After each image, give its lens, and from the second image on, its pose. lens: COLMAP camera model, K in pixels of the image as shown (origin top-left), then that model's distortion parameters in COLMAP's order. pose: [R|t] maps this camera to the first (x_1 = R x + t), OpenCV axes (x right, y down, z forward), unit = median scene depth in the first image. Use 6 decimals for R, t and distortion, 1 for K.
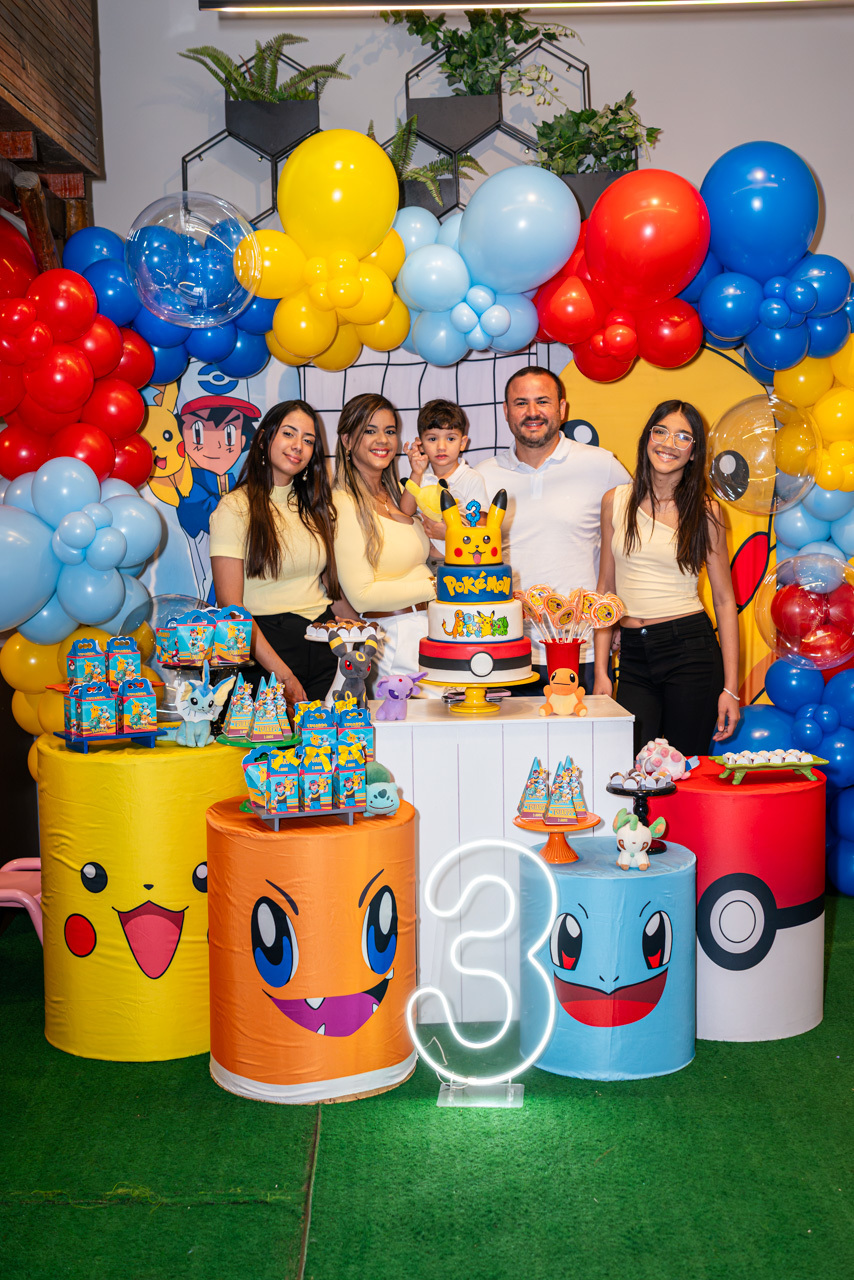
lens RADIAL K [[1811.1, 0, 423.3], [0, 1811.1, 638.2], [0, 0, 1]] dist [-0.039545, 0.099910]
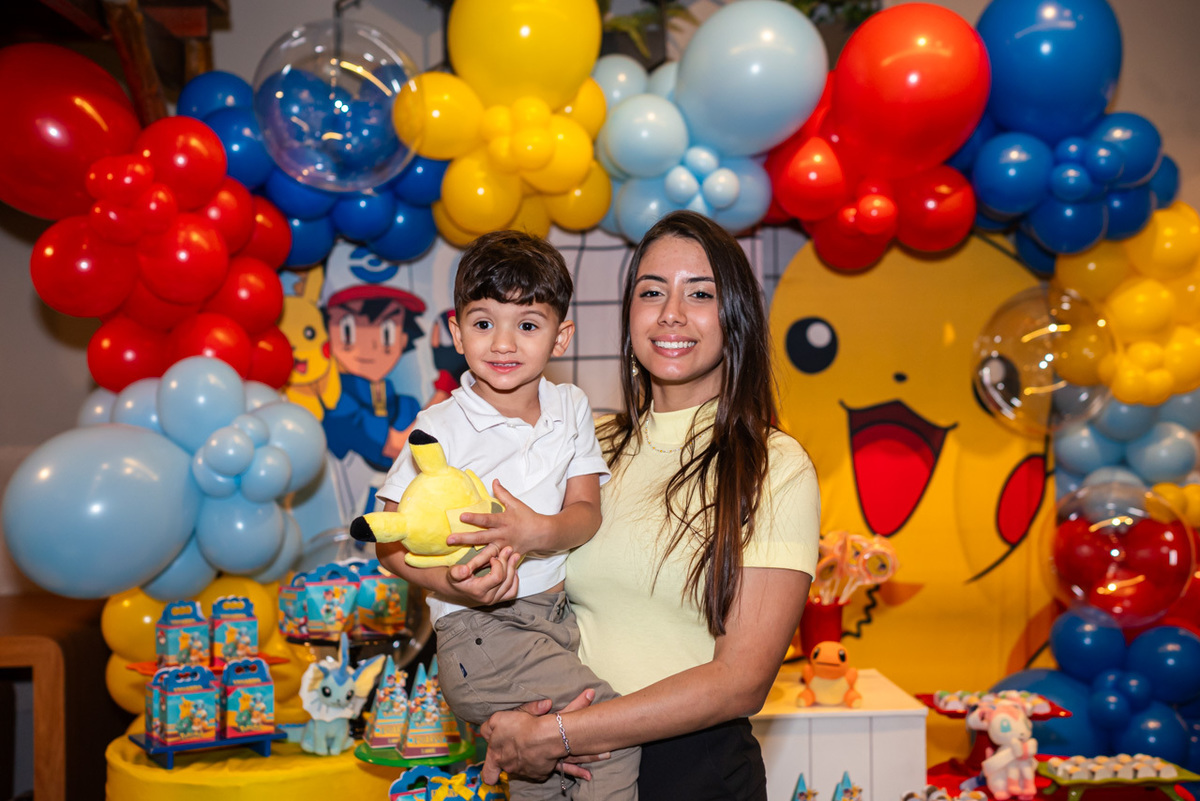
lens RADIAL K [[1656.7, 0, 604.7], [0, 1656.7, 391.8], [0, 0, 1]] dist [-0.027236, 0.479835]
pose [[0.999894, 0.003313, 0.014178, -0.024430], [-0.002073, 0.996237, -0.086647, -0.026662], [-0.014412, 0.086608, 0.996138, 0.318502]]
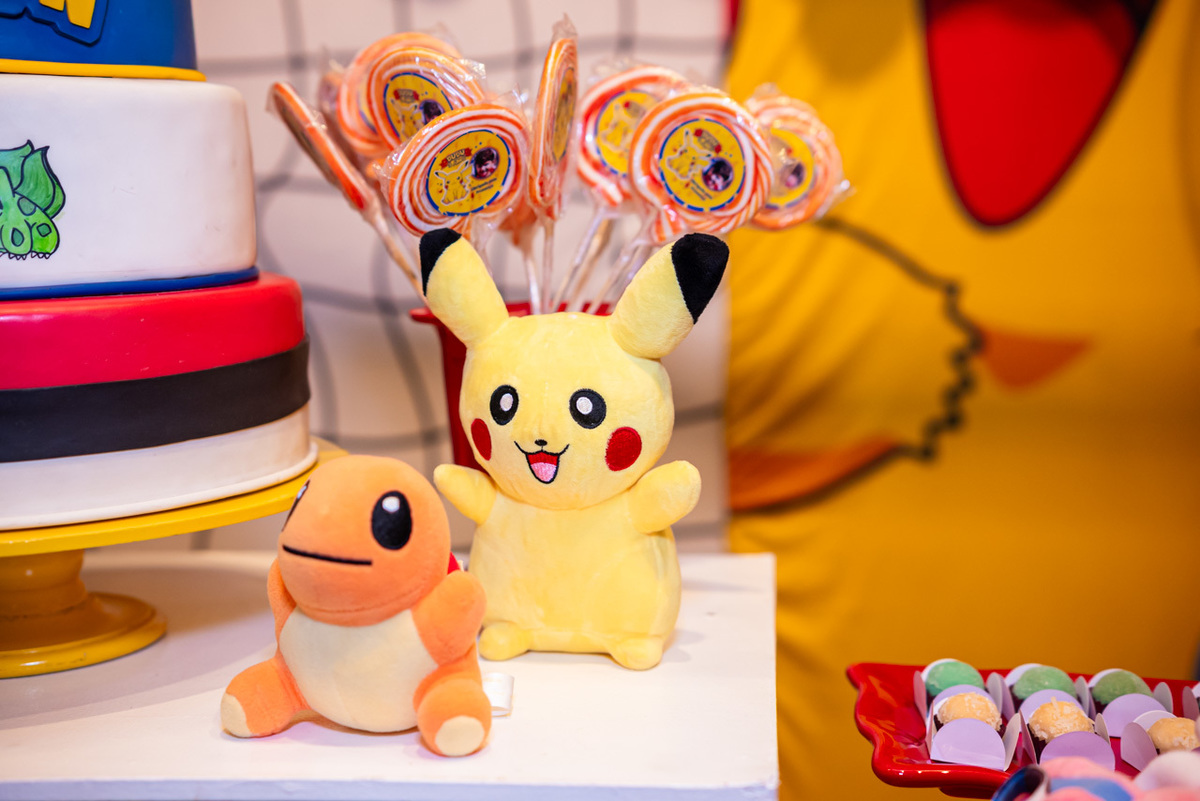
lens RADIAL K [[1656.7, 0, 604.7], [0, 1656.7, 391.8], [0, 0, 1]] dist [-0.027236, 0.479835]
pose [[0.985602, 0.020921, -0.167780, 0.125134], [-0.018783, 0.999721, 0.014319, 0.008155], [0.168033, -0.010962, 0.985720, 0.857310]]
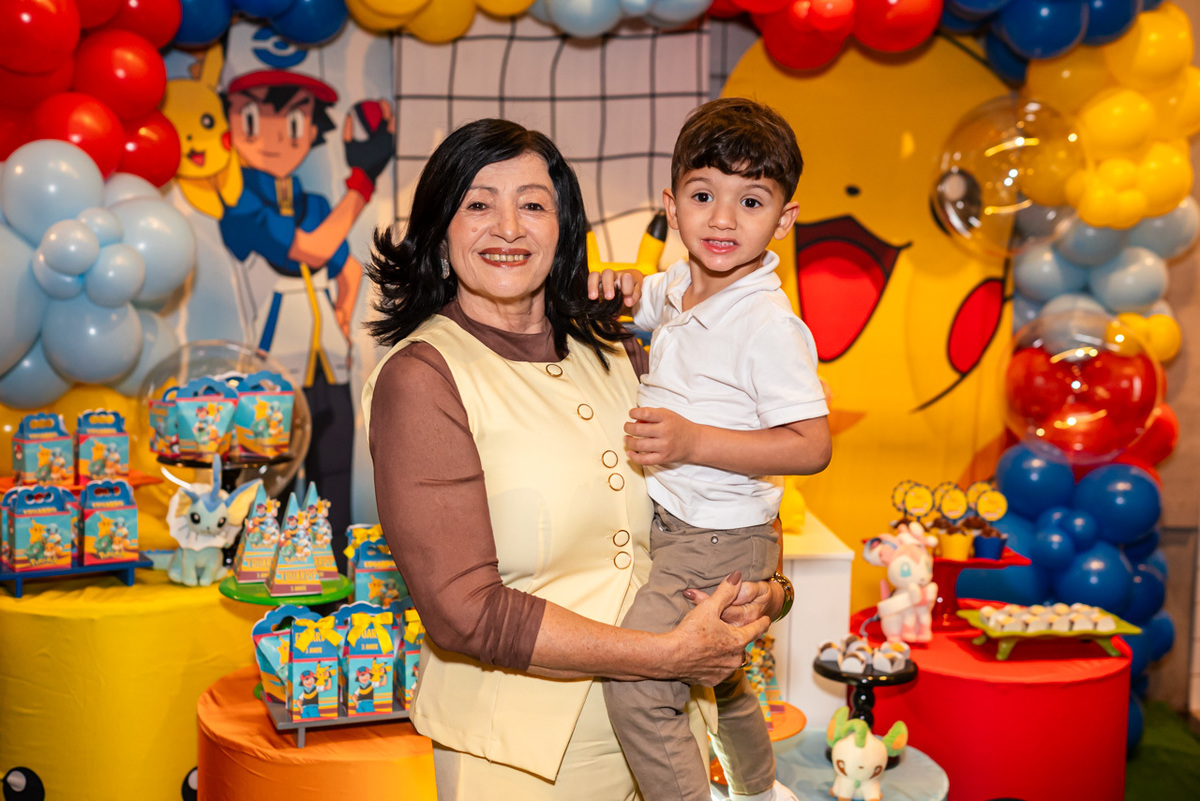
lens RADIAL K [[1656.7, 0, 604.7], [0, 1656.7, 391.8], [0, 0, 1]] dist [-0.027236, 0.479835]
pose [[0.999003, 0.030614, 0.032482, 0.001251], [-0.031590, 0.999052, 0.029963, -0.032935], [-0.031534, -0.030959, 0.999023, 0.382267]]
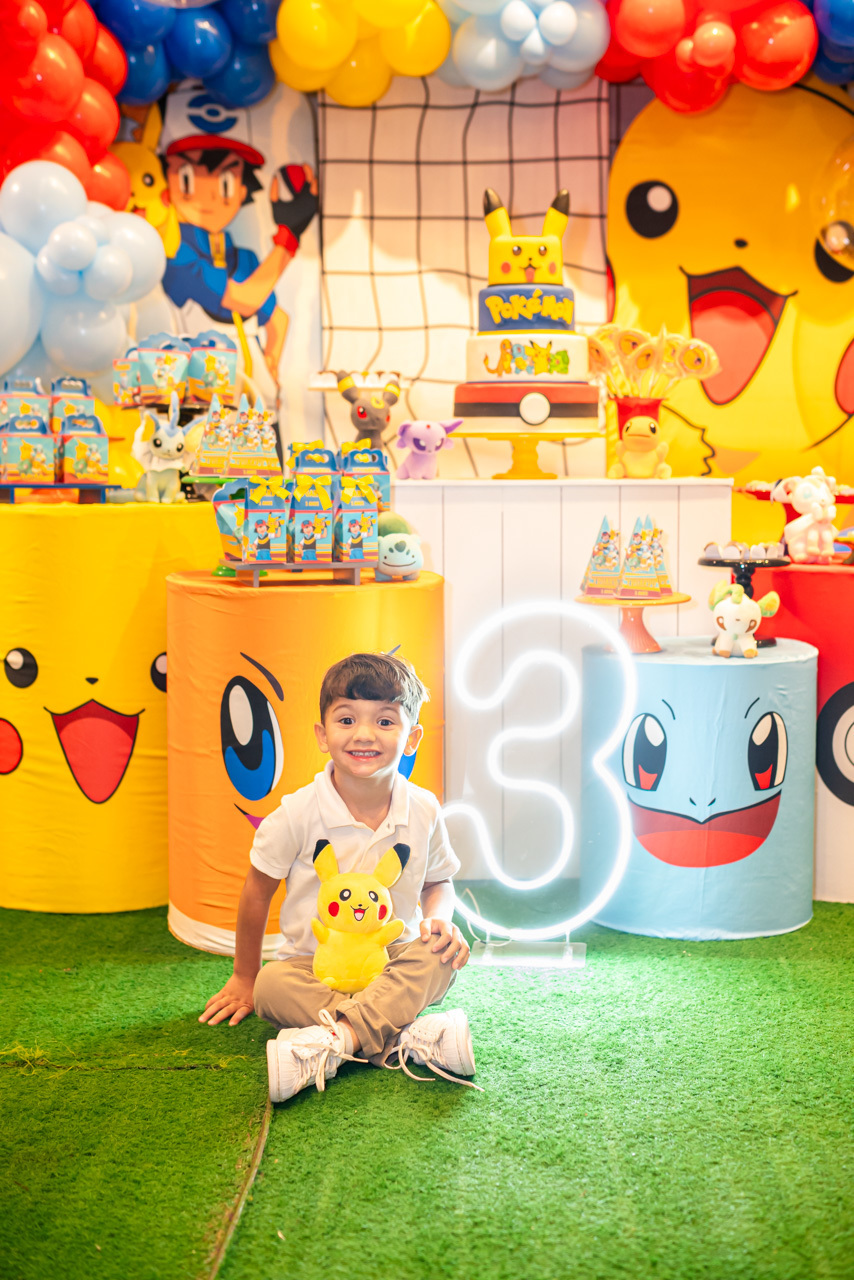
lens RADIAL K [[1776.1, 0, 427.0], [0, 1776.1, 640.0], [0, 0, 1]] dist [-0.035514, 0.478954]
pose [[0.999680, 0.013387, -0.021447, 0.004105], [-0.013553, 0.999879, -0.007577, 0.118506], [0.021343, 0.007865, 0.999741, 0.246734]]
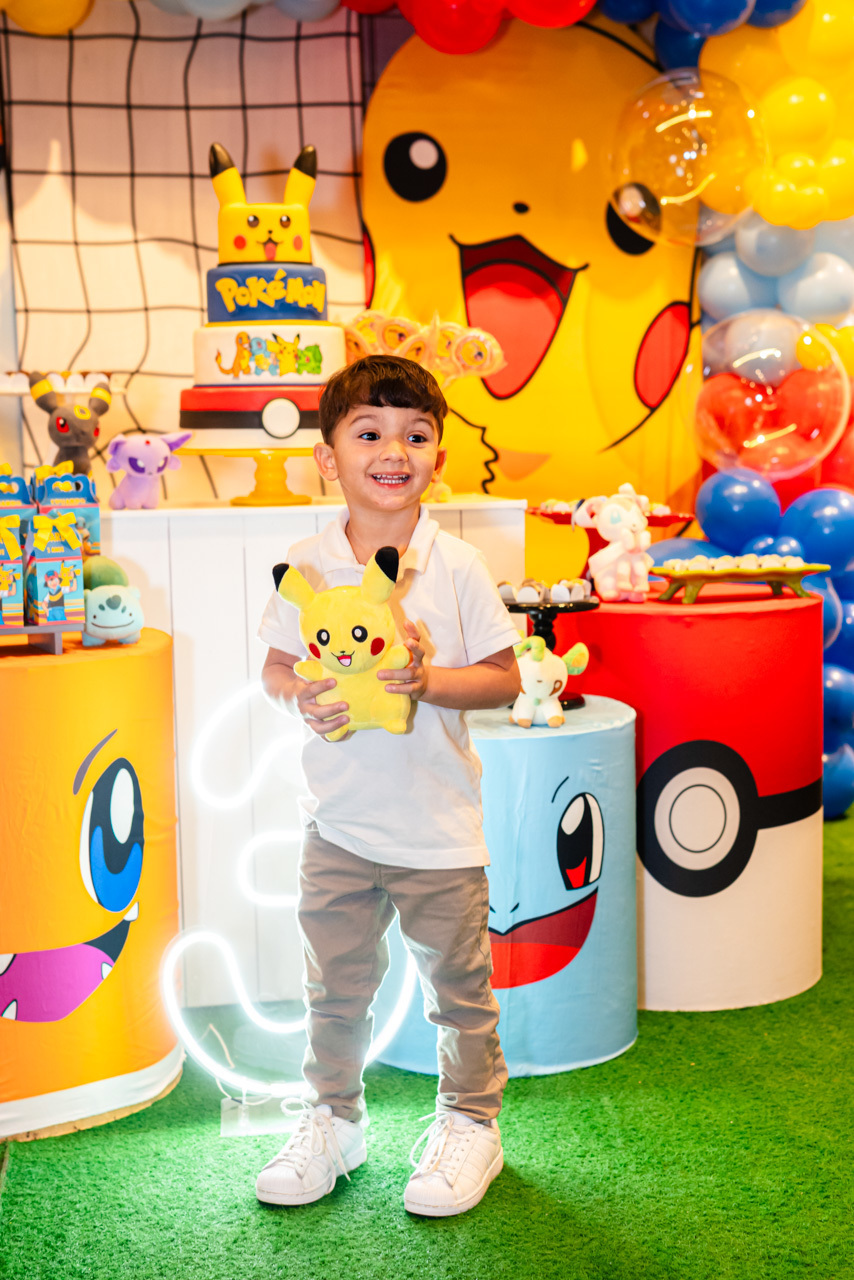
lens RADIAL K [[1973.1, 0, 482.4], [0, 1973.1, 641.2], [0, 0, 1]] dist [-0.034870, 0.497348]
pose [[0.990786, -0.016720, 0.134398, 0.008661], [0.017257, 0.999847, -0.002835, 0.093360], [-0.134330, 0.005128, 0.990923, 0.323340]]
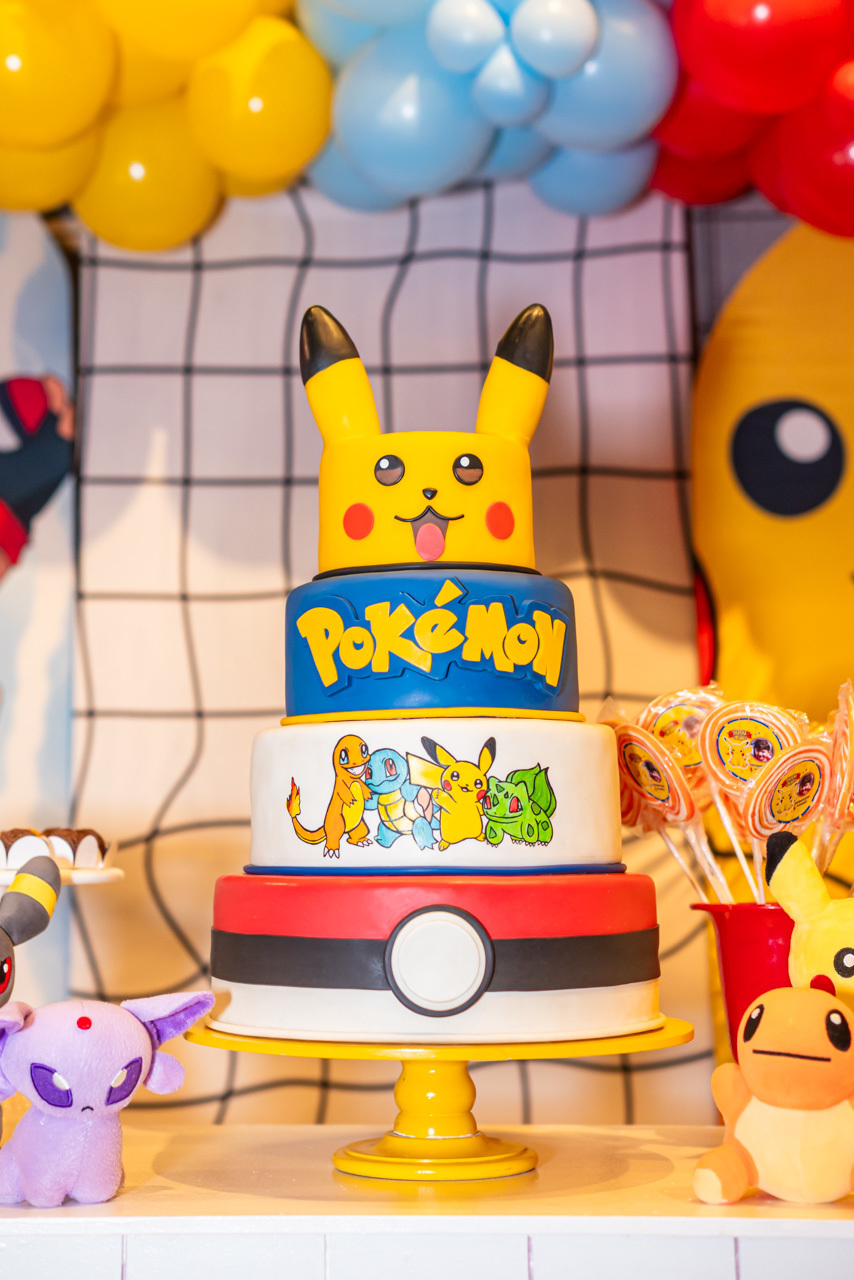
lens RADIAL K [[2012.9, 0, 350.3], [0, 2012.9, 572.7], [0, 0, 1]] dist [0.039892, 0.205219]
pose [[0.993933, -0.008457, -0.109659, 0.049850], [-0.019343, 0.968056, -0.249989, 0.031136], [0.108270, 0.250593, 0.962019, 0.733762]]
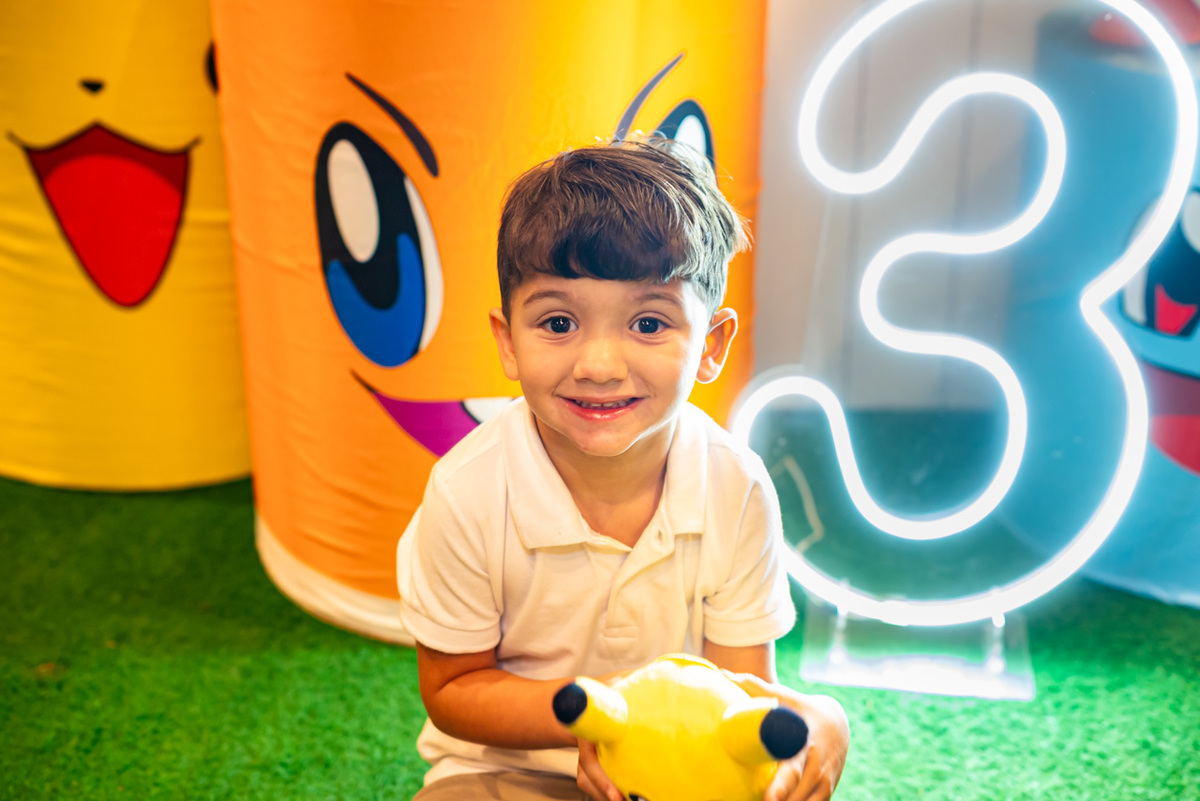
lens RADIAL K [[1785.5, 0, 621.2], [0, 1785.5, 356.6], [0, 0, 1]] dist [-0.071983, 0.605215]
pose [[0.998125, 0.032631, -0.051791, -0.012655], [-0.017209, 0.961528, 0.274166, 0.080662], [0.058745, -0.272761, 0.960287, 0.585561]]
